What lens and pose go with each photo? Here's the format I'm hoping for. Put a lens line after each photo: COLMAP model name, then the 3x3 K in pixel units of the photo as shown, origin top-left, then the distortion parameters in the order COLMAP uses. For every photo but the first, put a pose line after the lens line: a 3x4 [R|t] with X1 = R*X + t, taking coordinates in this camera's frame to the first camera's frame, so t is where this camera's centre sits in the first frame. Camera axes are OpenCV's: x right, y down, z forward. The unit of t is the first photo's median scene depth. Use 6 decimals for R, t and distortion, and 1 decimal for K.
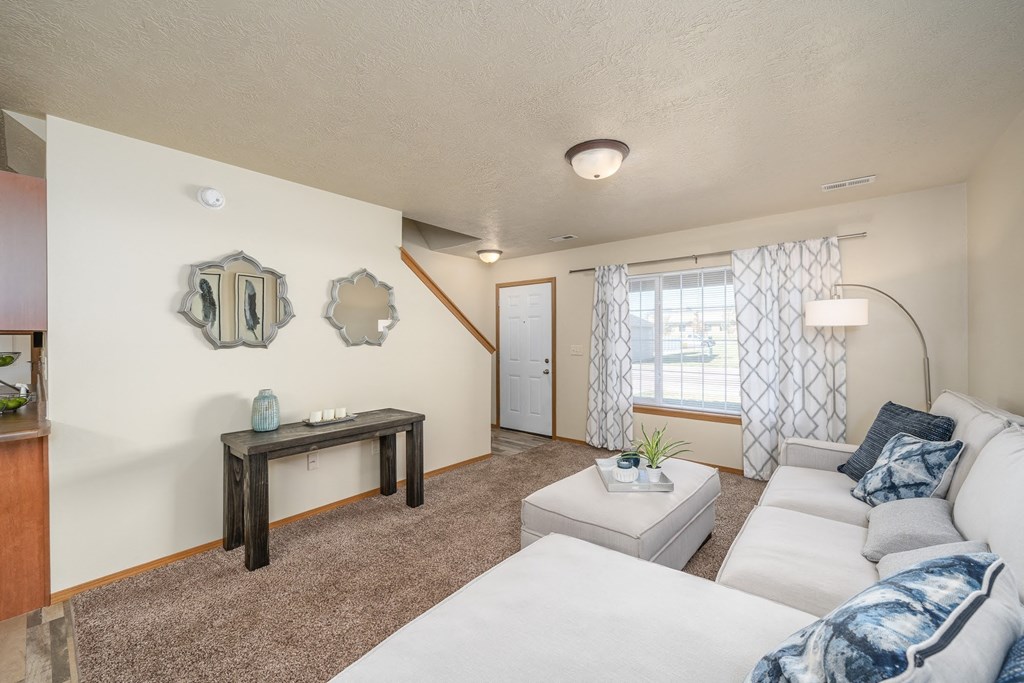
lens RADIAL K [[401.5, 0, 510.4], [0, 401.5, 340.4], [0, 0, 1]] dist [-0.001452, 0.000879]
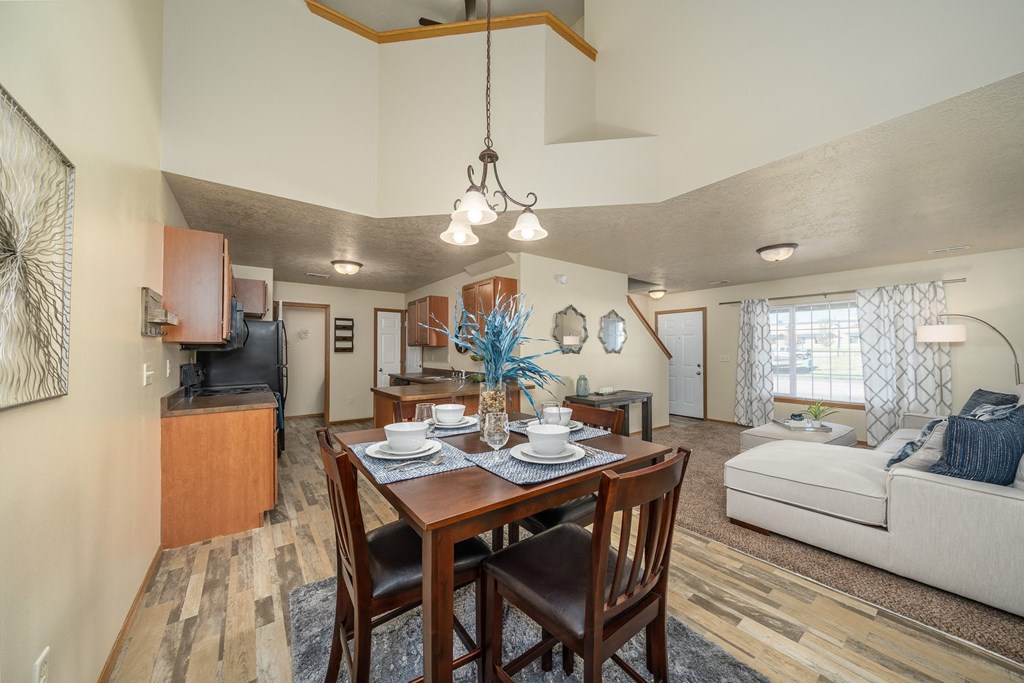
lens RADIAL K [[360.0, 0, 514.2], [0, 360.0, 344.7], [0, 0, 1]] dist [-0.003124, -0.000063]
pose [[0.977259, 0.000969, -0.212049, -0.402841], [-0.005381, 0.999781, -0.020231, 0.009101], [0.211983, 0.020912, 0.977050, -0.560163]]
